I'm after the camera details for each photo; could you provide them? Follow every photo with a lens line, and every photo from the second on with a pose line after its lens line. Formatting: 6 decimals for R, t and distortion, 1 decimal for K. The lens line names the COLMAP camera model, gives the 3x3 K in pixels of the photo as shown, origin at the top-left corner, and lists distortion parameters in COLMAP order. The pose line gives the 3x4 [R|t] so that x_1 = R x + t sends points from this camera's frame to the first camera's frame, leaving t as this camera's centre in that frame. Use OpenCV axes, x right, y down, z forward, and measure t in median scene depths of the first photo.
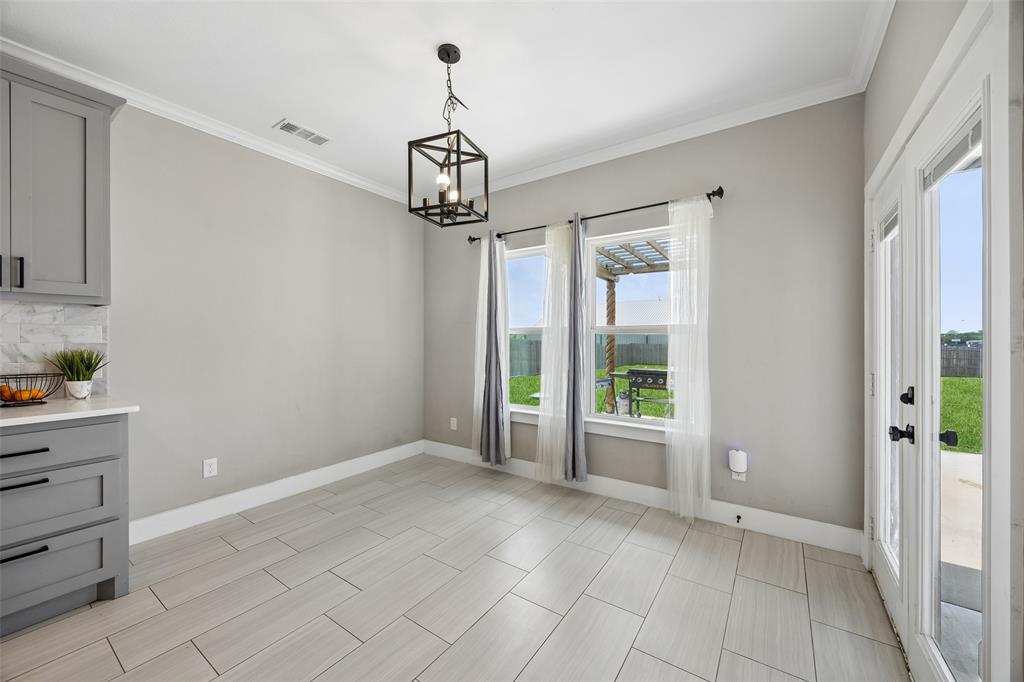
lens RADIAL K [[390.5, 0, 506.5], [0, 390.5, 337.5], [0, 0, 1]] dist [0.000229, -0.000035]
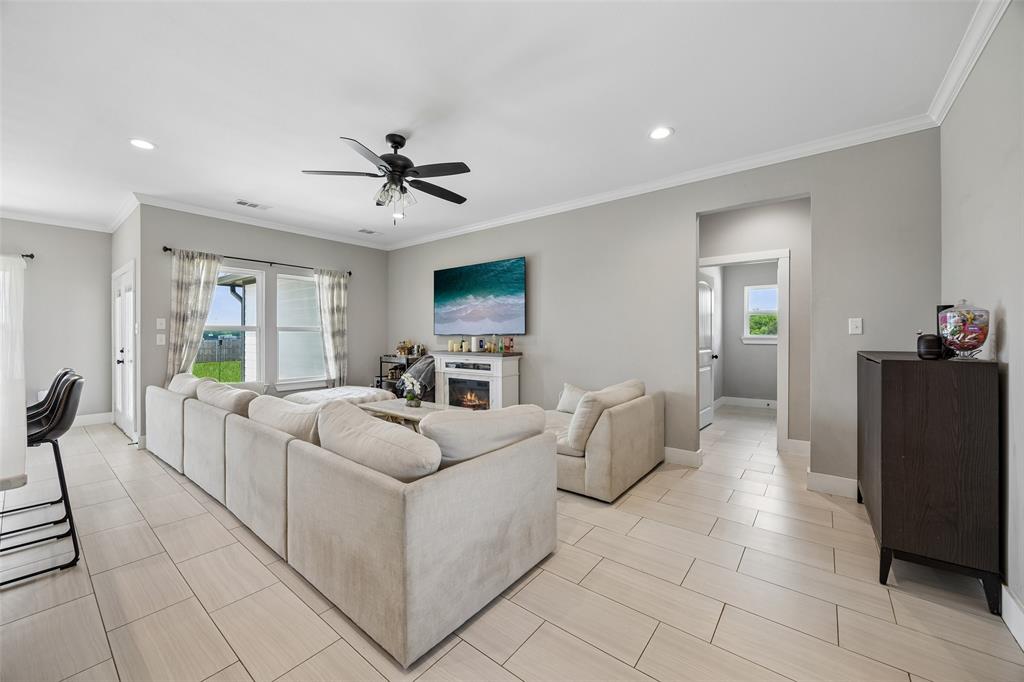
lens RADIAL K [[390.1, 0, 508.2], [0, 390.1, 339.7], [0, 0, 1]] dist [-0.003420, -0.000108]
pose [[0.059656, -0.014779, 0.998110, -1.340578], [-0.004725, 0.999875, 0.015088, -0.007407], [-0.998208, -0.005616, 0.059579, -1.590568]]
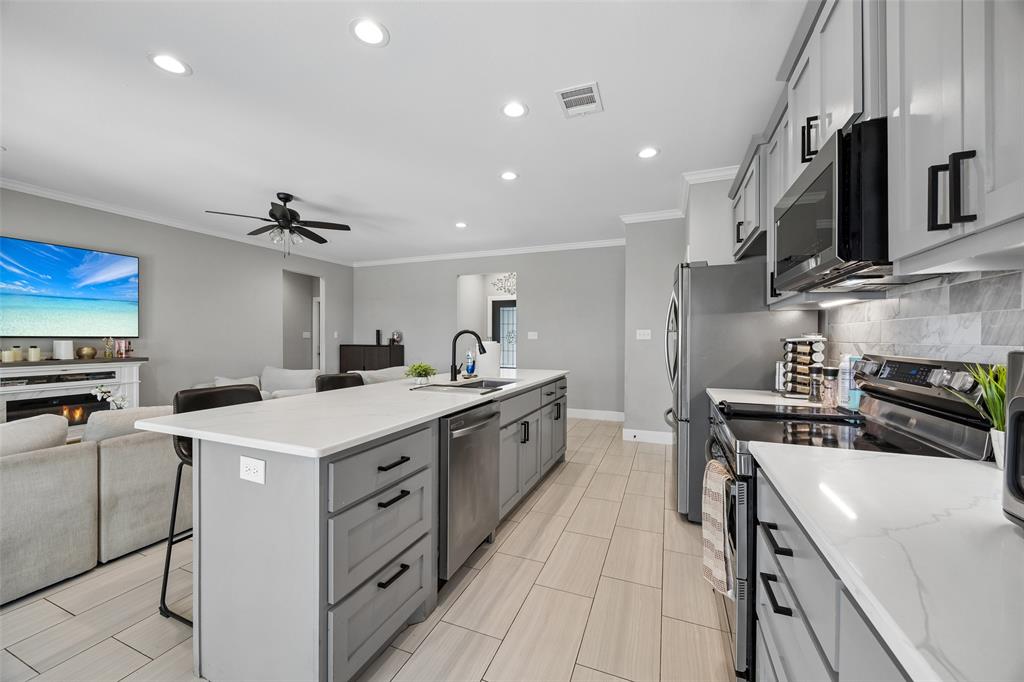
lens RADIAL K [[393.5, 0, 509.4], [0, 393.5, 342.1], [0, 0, 1]] dist [0.001255, 0.000097]
pose [[-0.975591, -0.003738, -0.219564, -0.665500], [-0.004481, 0.999986, 0.002885, 0.005240], [0.219550, 0.003798, -0.975594, 0.818135]]
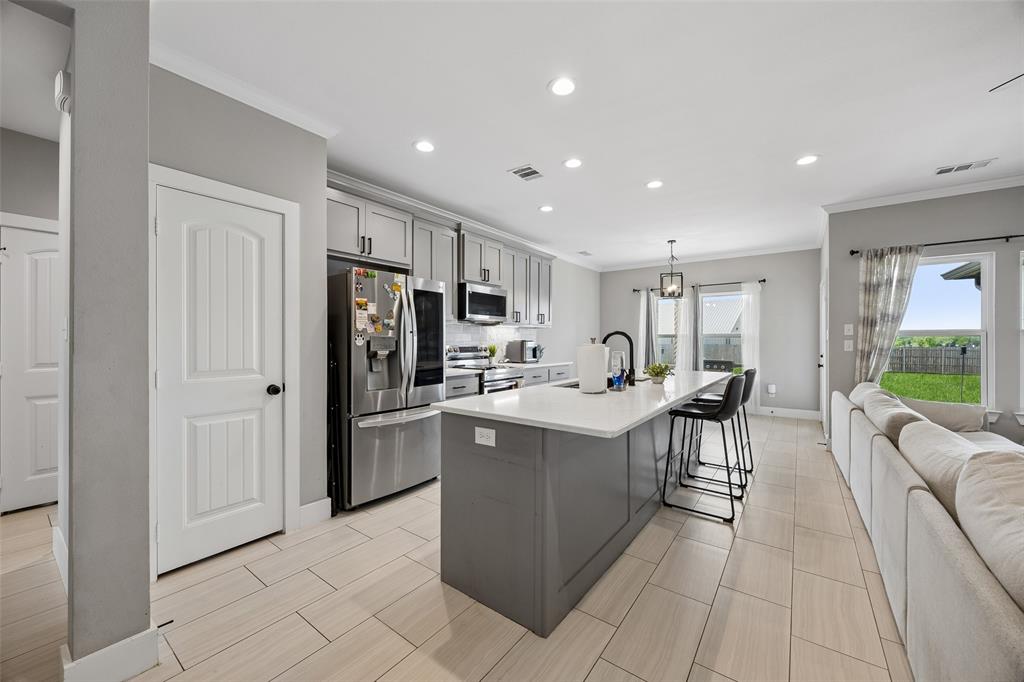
lens RADIAL K [[390.1, 0, 508.2], [0, 390.1, 339.7], [0, 0, 1]] dist [-0.003420, -0.000108]
pose [[0.999548, -0.001382, -0.030034, -1.123698], [0.001479, 0.999994, 0.003196, -0.008463], [0.030029, -0.003239, 0.999544, -1.699990]]
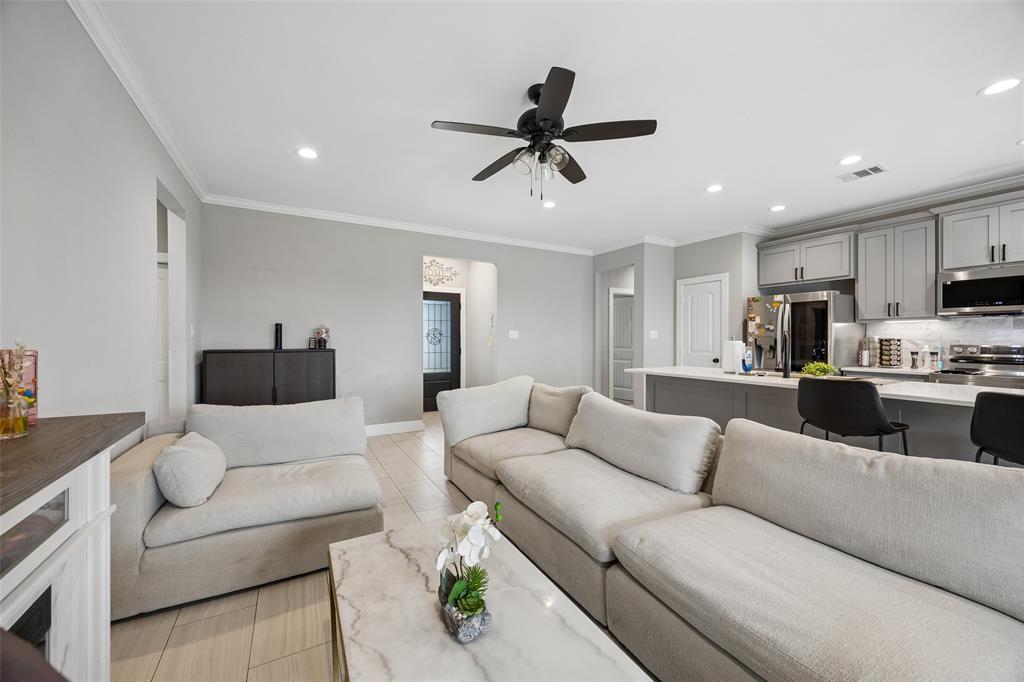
lens RADIAL K [[390.1, 0, 508.2], [0, 390.1, 339.7], [0, 0, 1]] dist [-0.003420, -0.000108]
pose [[-0.438849, 0.000952, -0.898560, 0.888418], [0.002458, 0.999997, -0.000141, 0.000371], [0.898557, -0.002271, -0.438850, -0.764146]]
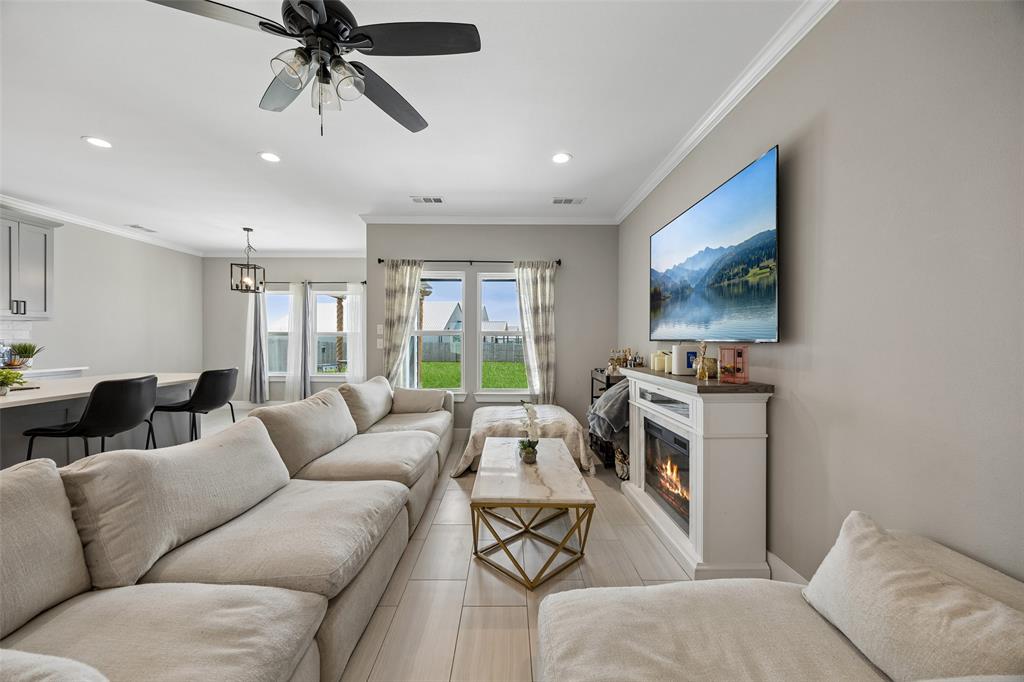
lens RADIAL K [[390.1, 0, 508.2], [0, 390.1, 339.7], [0, 0, 1]] dist [-0.003420, -0.000108]
pose [[0.816744, -0.000300, 0.577000, -0.203680], [-0.004292, 0.999969, 0.006595, -0.010155], [-0.576984, -0.007863, 0.816717, -1.897540]]
